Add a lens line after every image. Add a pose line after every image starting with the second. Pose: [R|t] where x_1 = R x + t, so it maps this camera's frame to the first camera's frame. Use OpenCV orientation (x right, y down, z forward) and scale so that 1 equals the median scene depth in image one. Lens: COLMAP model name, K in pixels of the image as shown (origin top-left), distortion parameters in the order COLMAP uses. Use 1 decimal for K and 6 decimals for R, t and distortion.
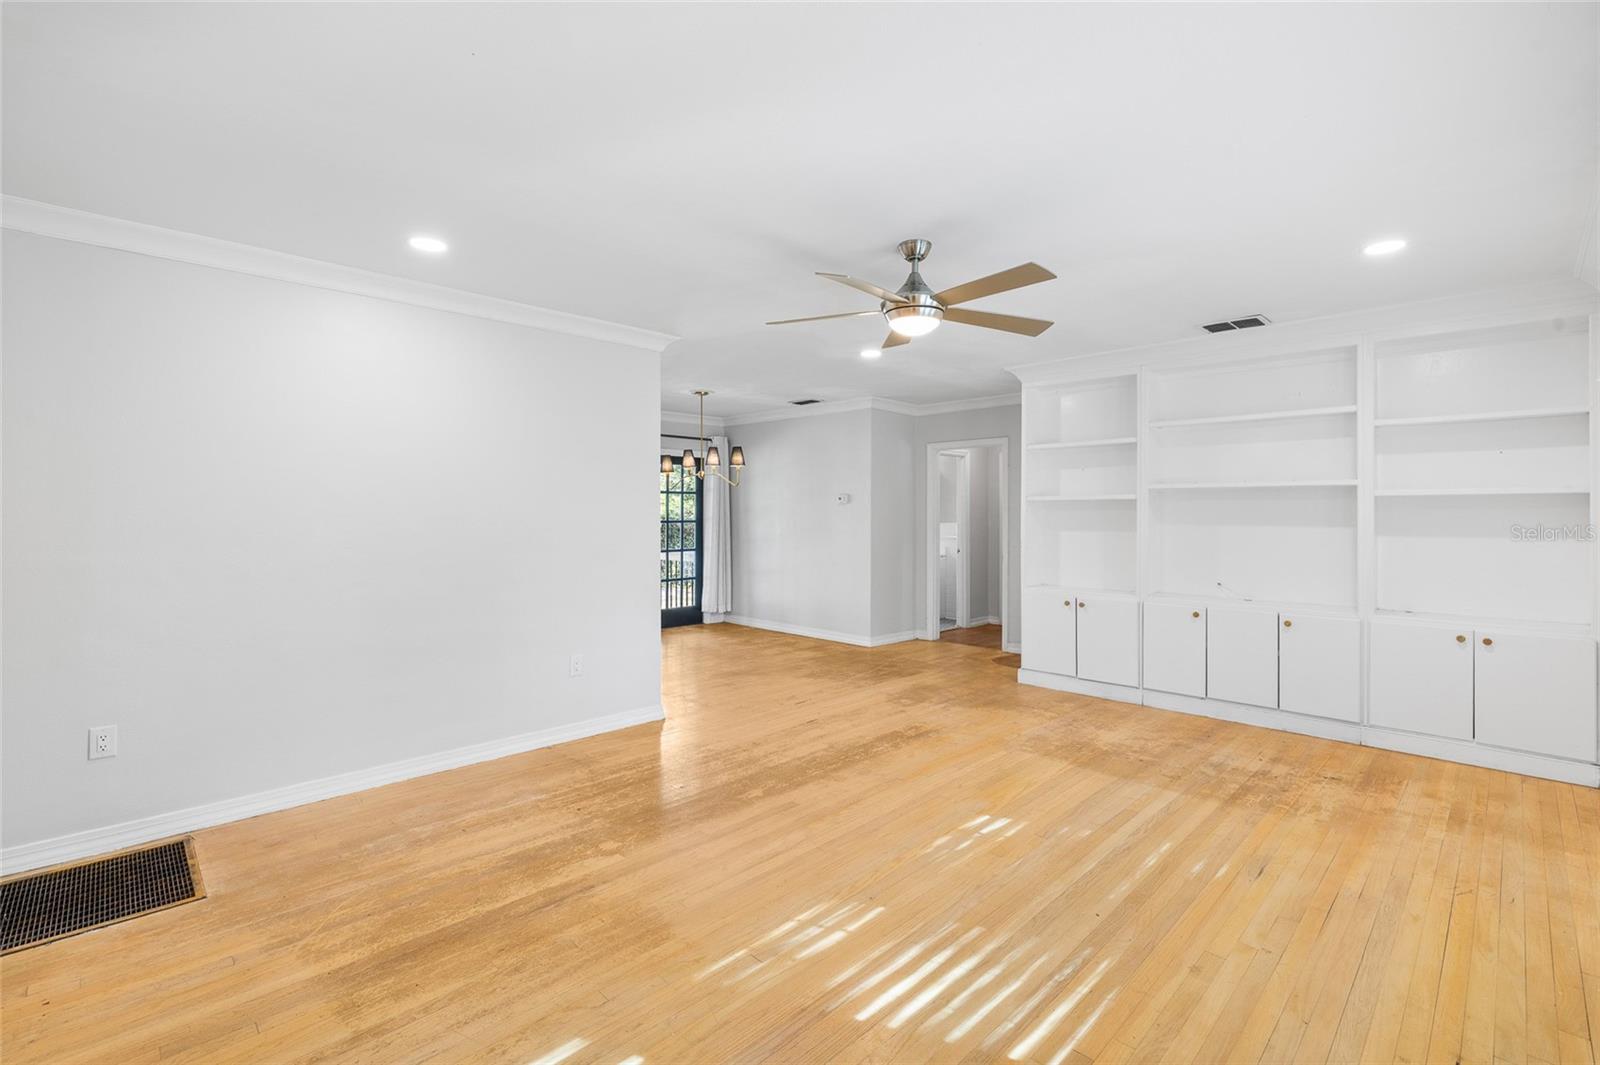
lens RADIAL K [[710.7, 0, 798.4], [0, 710.7, 521.3], [0, 0, 1]] dist [-0.010051, 0.003489]
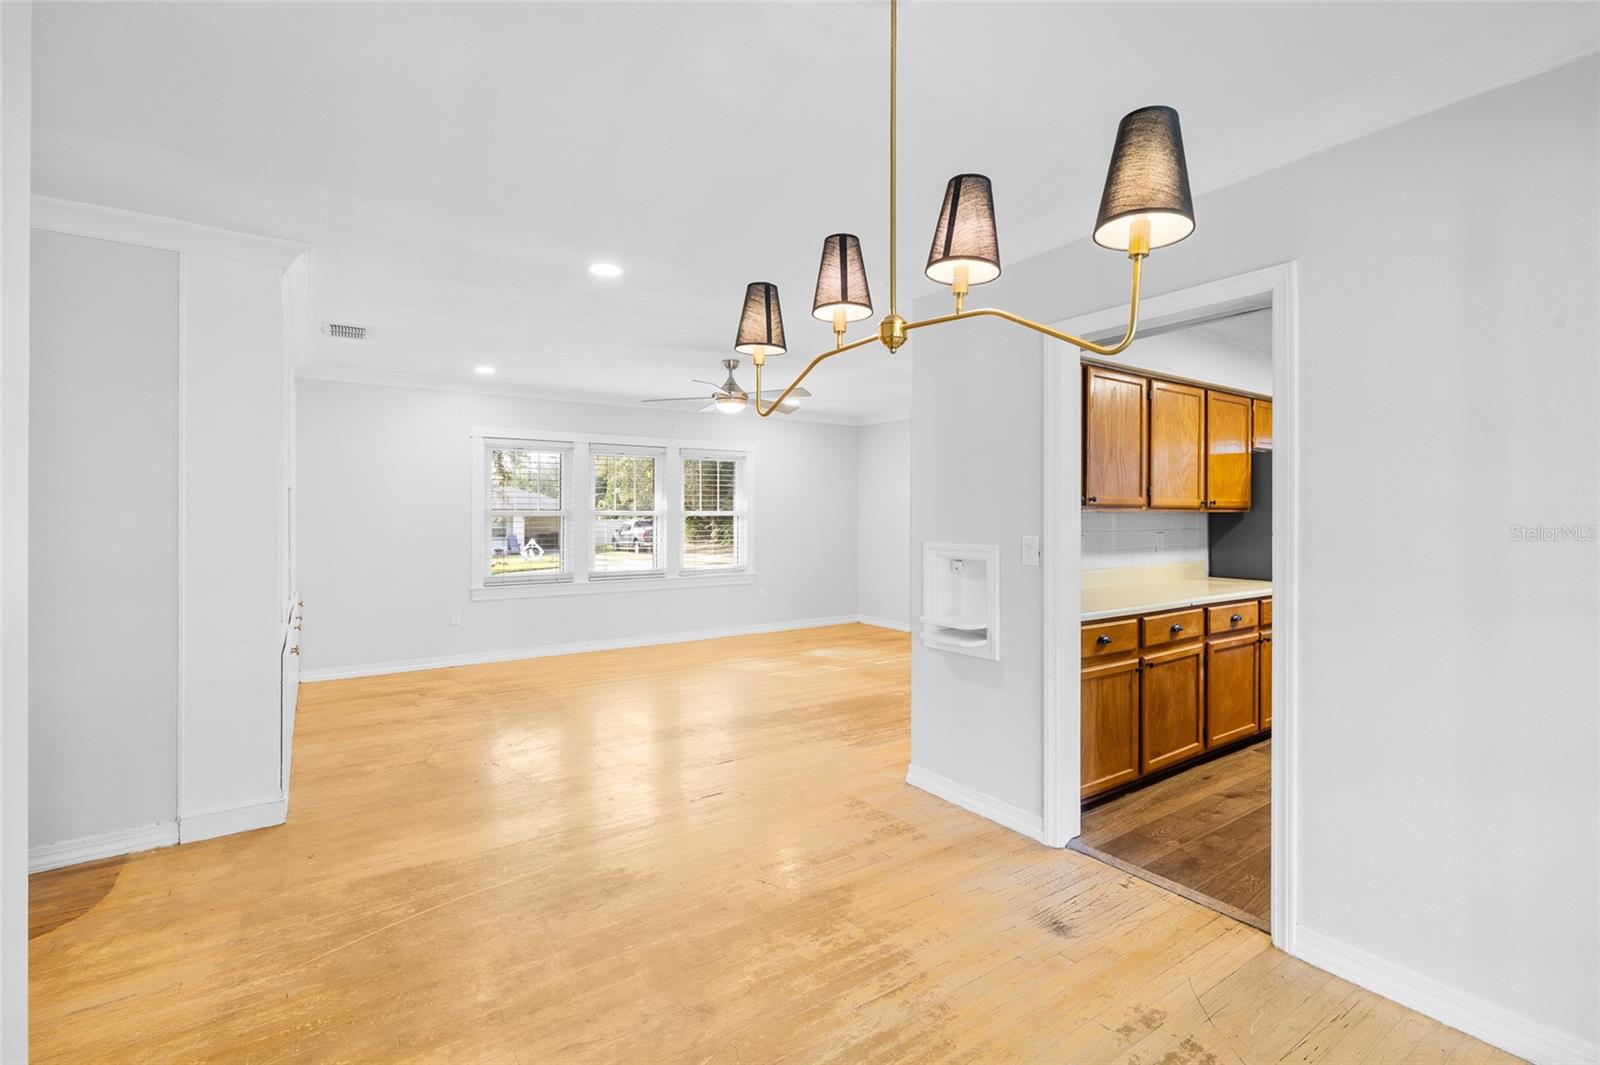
lens RADIAL K [[710.7, 0, 806.4], [0, 710.7, 519.4], [0, 0, 1]] dist [-0.010051, 0.003489]
pose [[-0.985386, -0.002492, 0.170318, -0.288121], [0.000236, 0.999872, 0.015995, -0.021929], [-0.170336, 0.015802, -0.985259, 2.407374]]
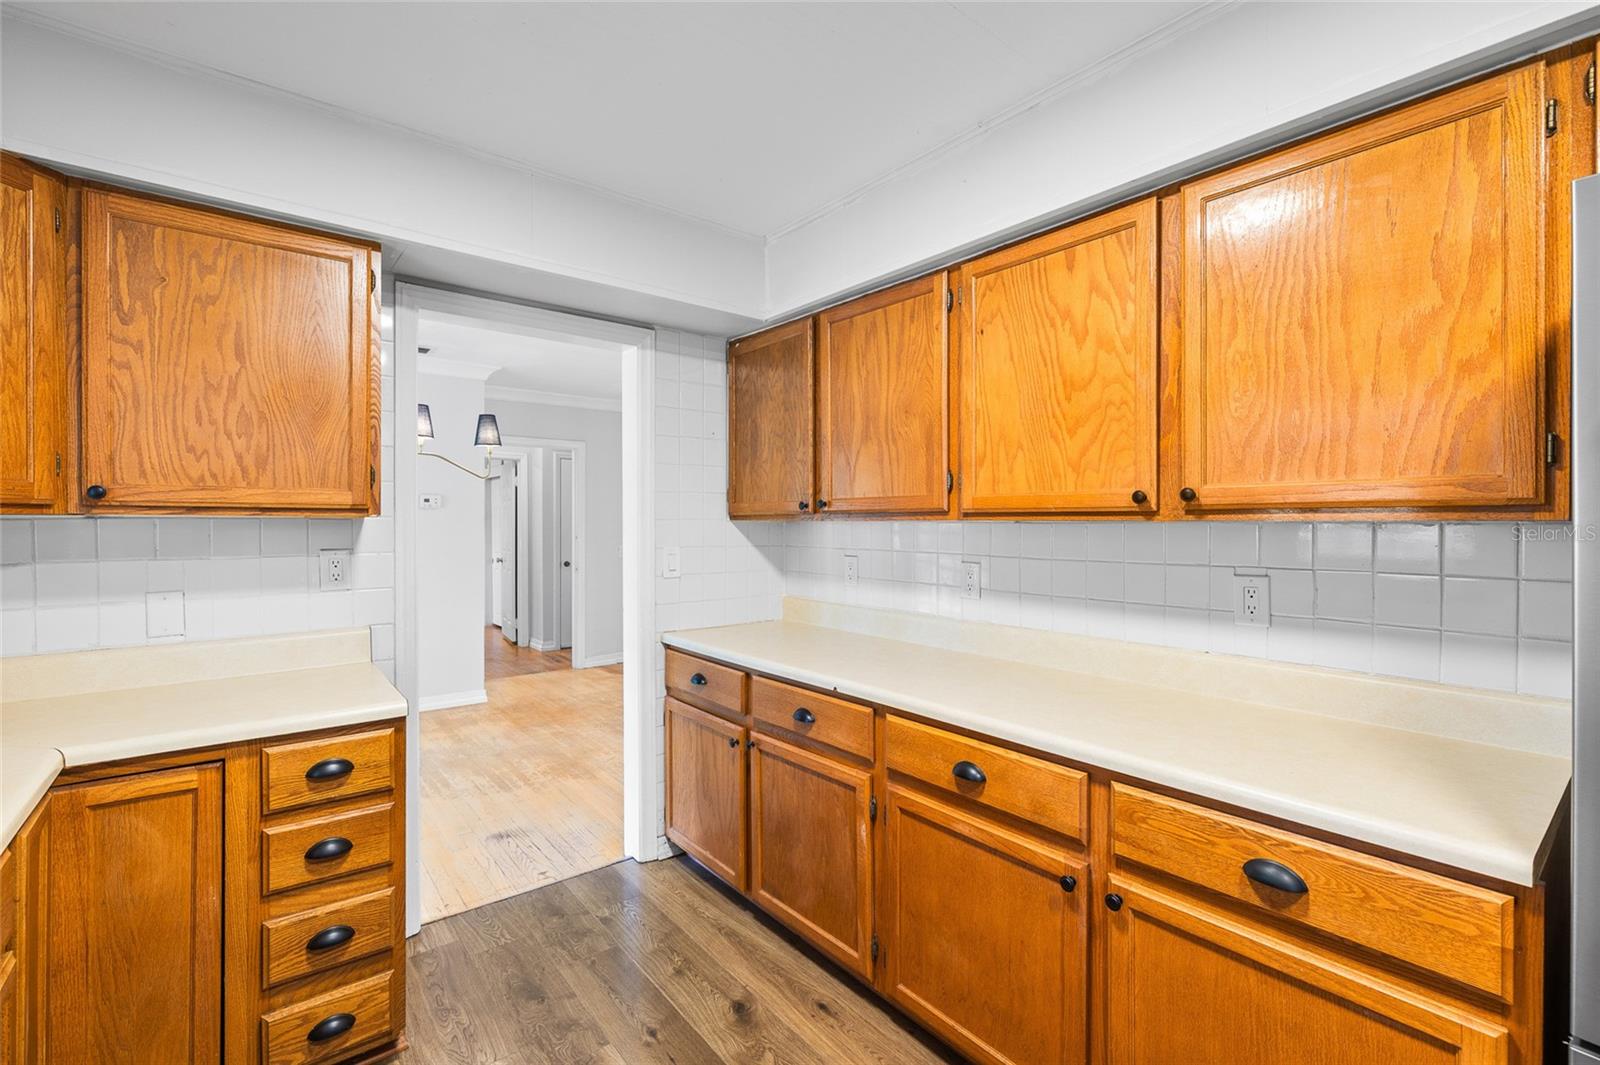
lens RADIAL K [[710.7, 0, 812.9], [0, 710.7, 522.7], [0, 0, 1]] dist [-0.010051, 0.003489]
pose [[0.084795, -0.001632, 0.996397, -1.255569], [0.004766, 0.999988, 0.001232, -0.016488], [-0.996387, 0.004644, 0.084802, 1.251784]]
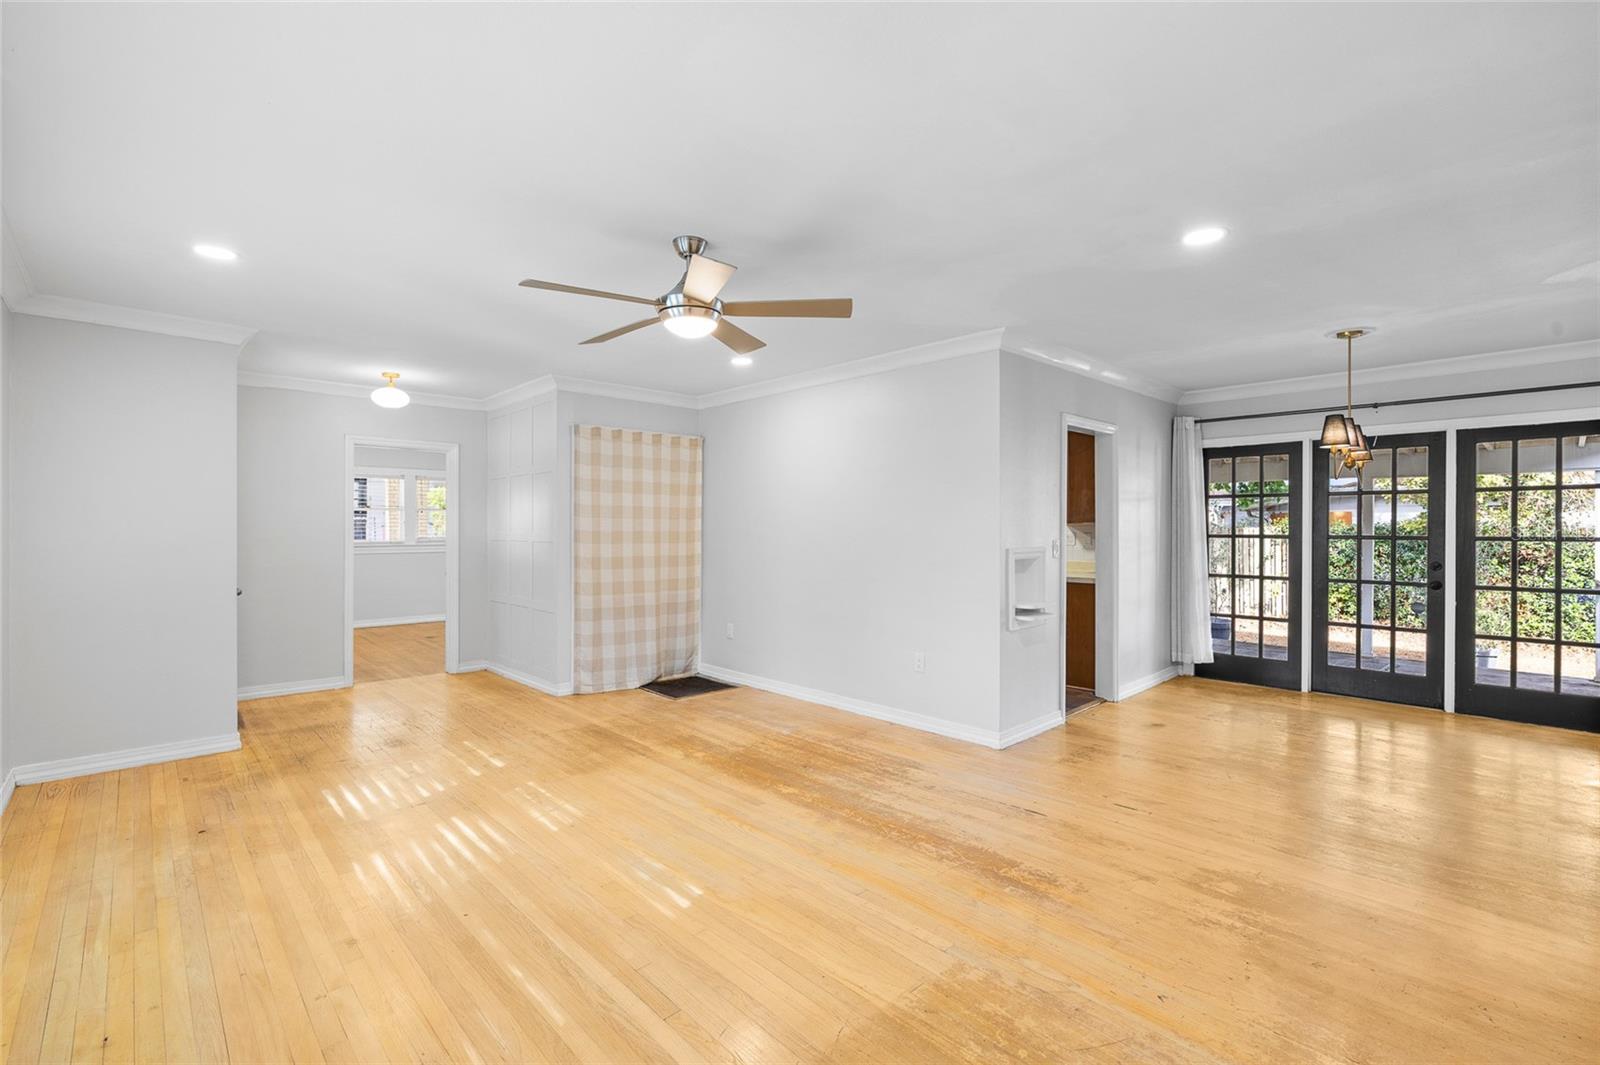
lens RADIAL K [[710.7, 0, 798.0], [0, 710.7, 531.3], [0, 0, 1]] dist [-0.010051, 0.003489]
pose [[-0.019652, 0.005951, -0.999789, 0.989913], [-0.010105, 0.999930, 0.006150, -0.007532], [0.999756, 0.010224, -0.019591, 1.031876]]
